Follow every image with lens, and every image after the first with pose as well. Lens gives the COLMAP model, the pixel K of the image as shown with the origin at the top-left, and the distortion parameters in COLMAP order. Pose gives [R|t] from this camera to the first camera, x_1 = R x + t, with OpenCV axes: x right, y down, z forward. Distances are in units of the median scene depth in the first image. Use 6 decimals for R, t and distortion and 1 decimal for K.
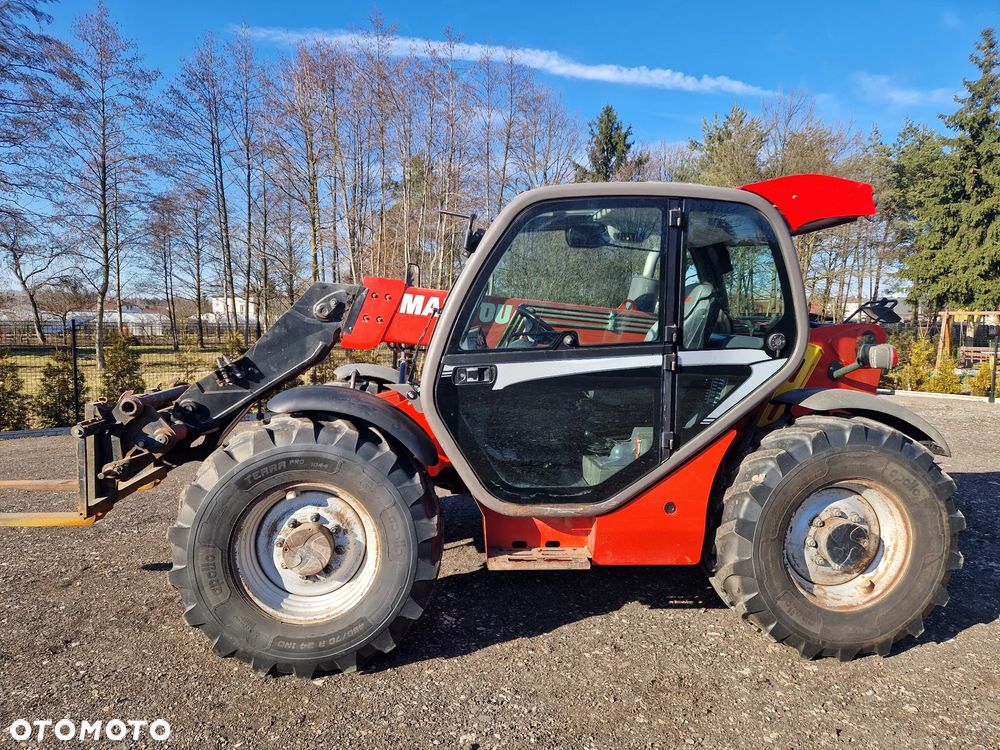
lens RADIAL K [[671.1, 0, 487.5], [0, 671.1, 376.5], [0, 0, 1]] dist [0.073925, -0.053946]
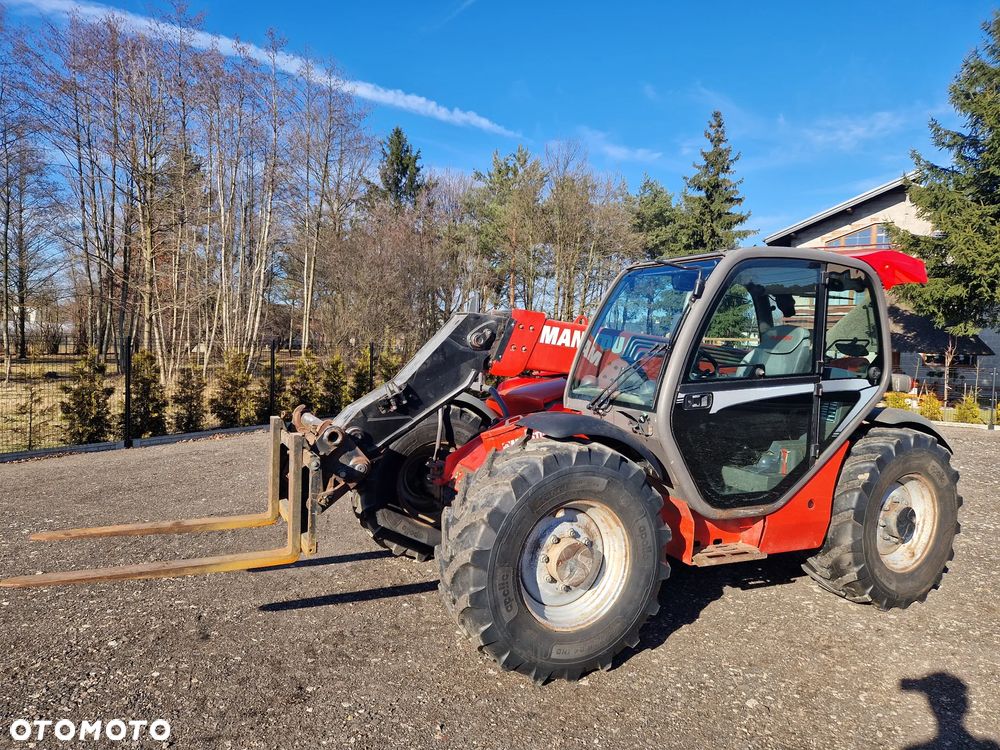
lens RADIAL K [[671.1, 0, 499.0], [0, 671.1, 373.1], [0, 0, 1]] dist [0.073925, -0.053946]
pose [[0.933207, 0.001787, 0.359334, -0.700311], [0.007888, 0.999645, -0.025456, -0.021828], [-0.359252, 0.026590, 0.932862, 0.011257]]
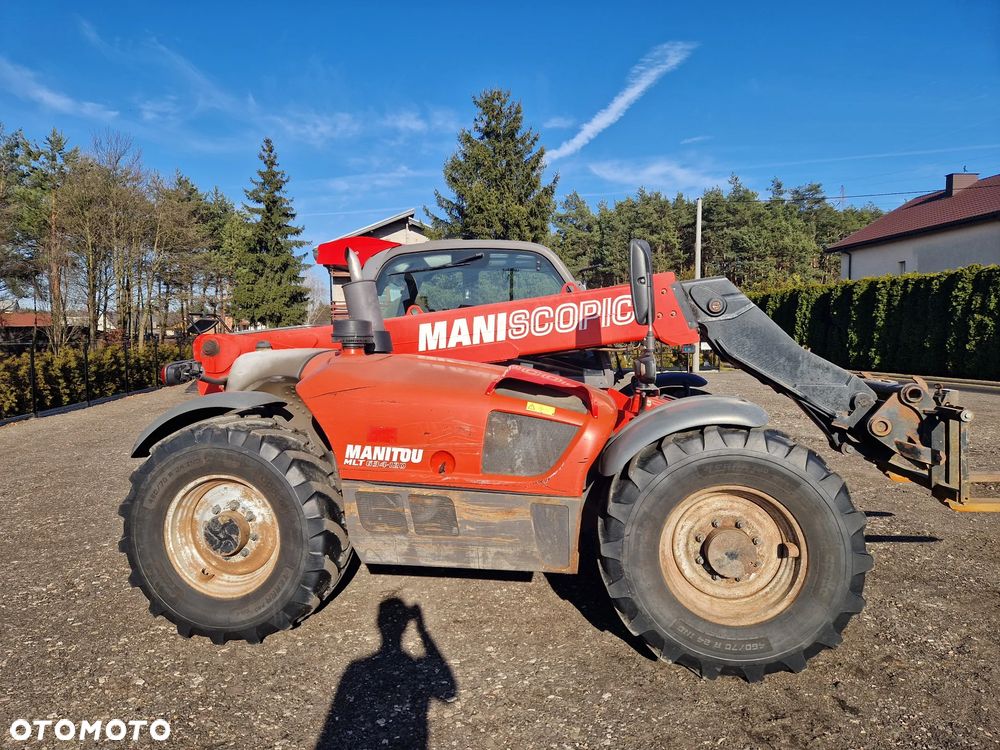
lens RADIAL K [[671.3, 0, 493.9], [0, 671.3, 369.8], [0, 0, 1]] dist [0.087731, -0.070036]
pose [[0.474895, -0.058283, 0.878110, -3.027343], [0.081692, 0.996416, 0.021955, 0.014818], [-0.876243, 0.061308, 0.477954, -0.871582]]
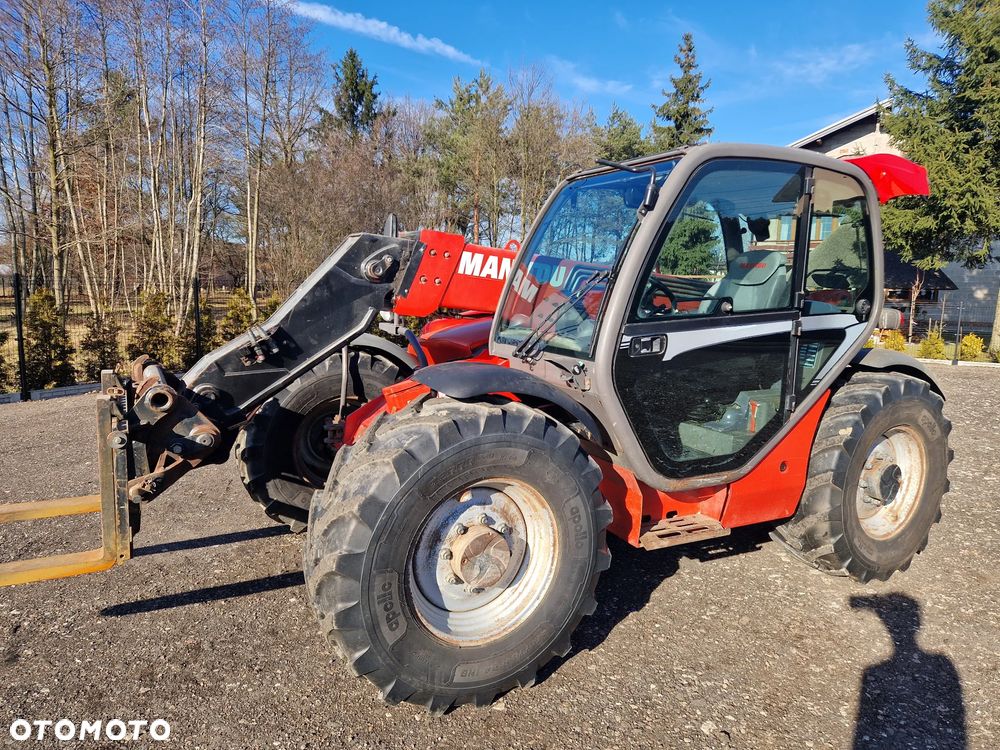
lens RADIAL K [[671.1, 0, 504.5], [0, 671.1, 372.0], [0, 0, 1]] dist [0.073925, -0.053946]
pose [[0.913063, -0.042311, 0.405618, -0.520165], [0.018774, 0.997910, 0.061832, -0.024166], [-0.407386, -0.048841, 0.911949, 0.212154]]
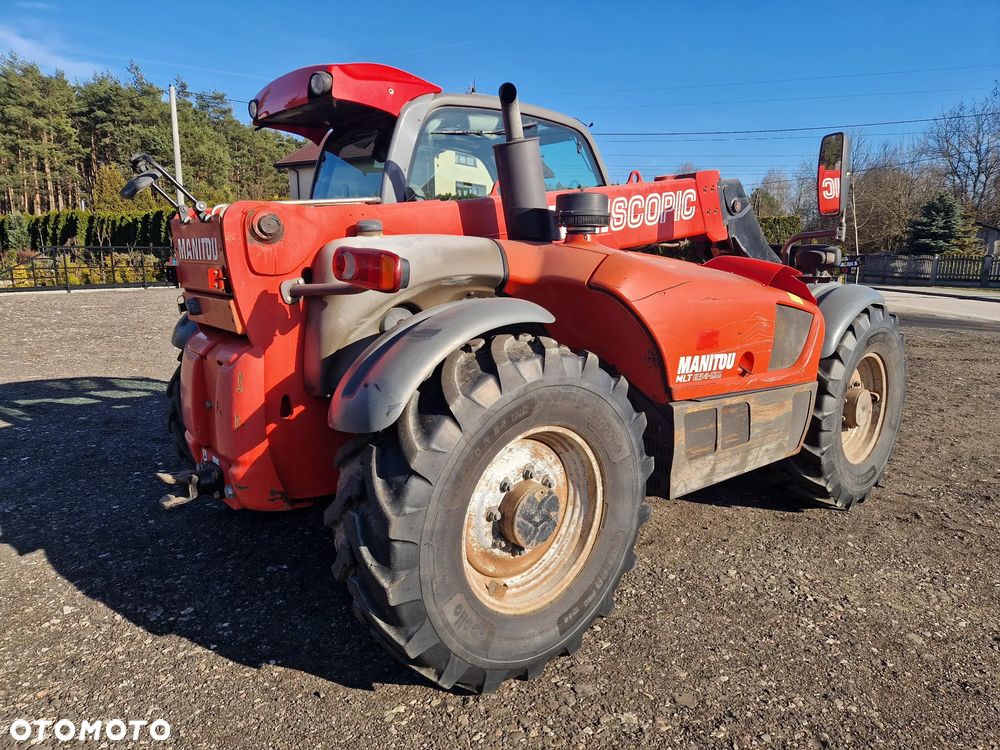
lens RADIAL K [[671.3, 0, 508.2], [0, 671.3, 365.0], [0, 0, 1]] dist [0.087731, -0.070036]
pose [[-0.356916, -0.167175, 0.919056, -2.901367], [0.062970, 0.977312, 0.202226, -0.032576], [-0.932012, 0.130051, -0.338292, 0.282833]]
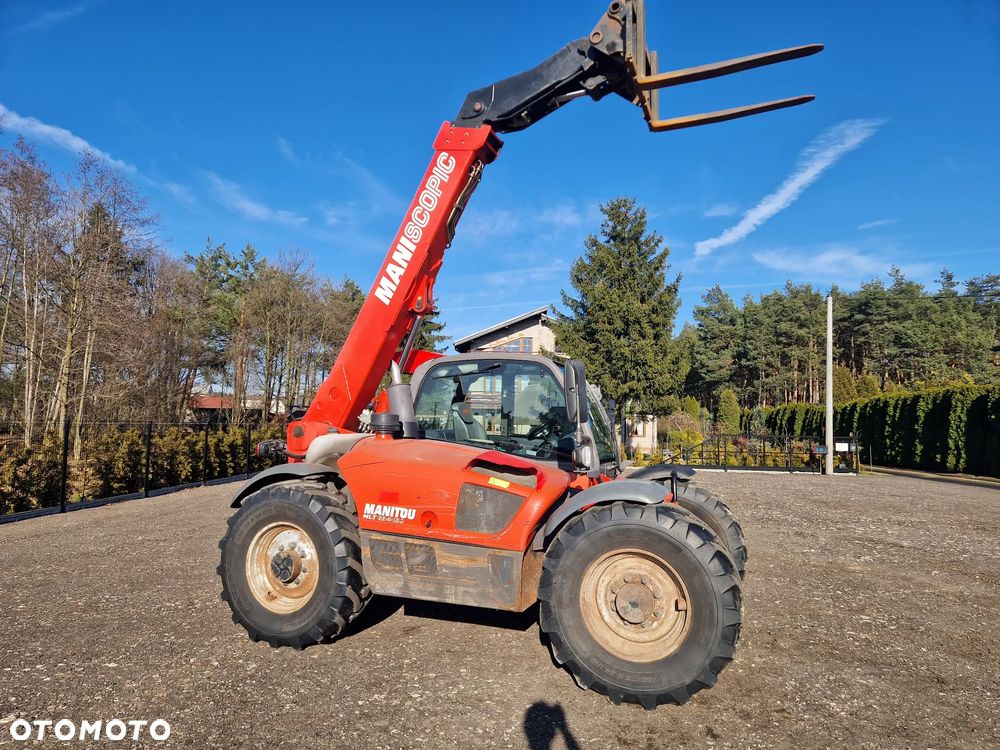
lens RADIAL K [[671.3, 0, 502.4], [0, 671.3, 383.2], [0, 0, 1]] dist [0.087731, -0.070036]
pose [[0.640191, 0.052149, 0.766444, -3.158874], [0.044210, 0.993539, -0.104528, 0.042121], [-0.766942, 0.100802, 0.633749, -1.327412]]
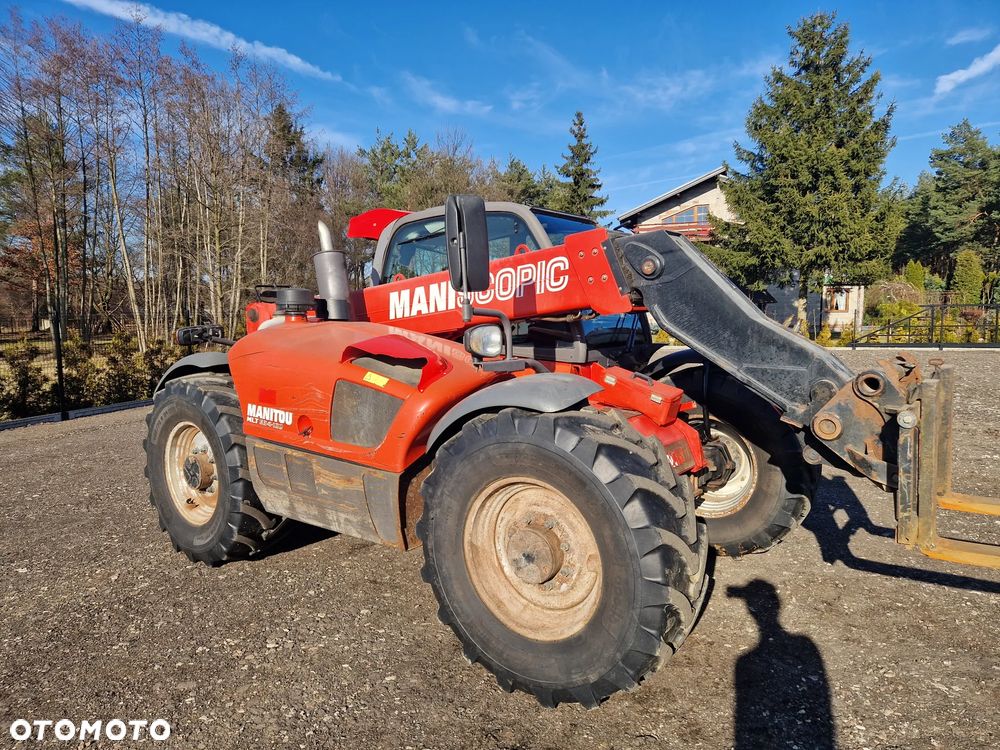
lens RADIAL K [[671.3, 0, 495.4], [0, 671.3, 379.4], [0, 0, 1]] dist [0.087731, -0.070036]
pose [[0.832229, -0.077474, 0.548992, -2.513637], [0.062613, 0.996987, 0.045779, 0.066102], [-0.550885, -0.003724, 0.834573, -1.353682]]
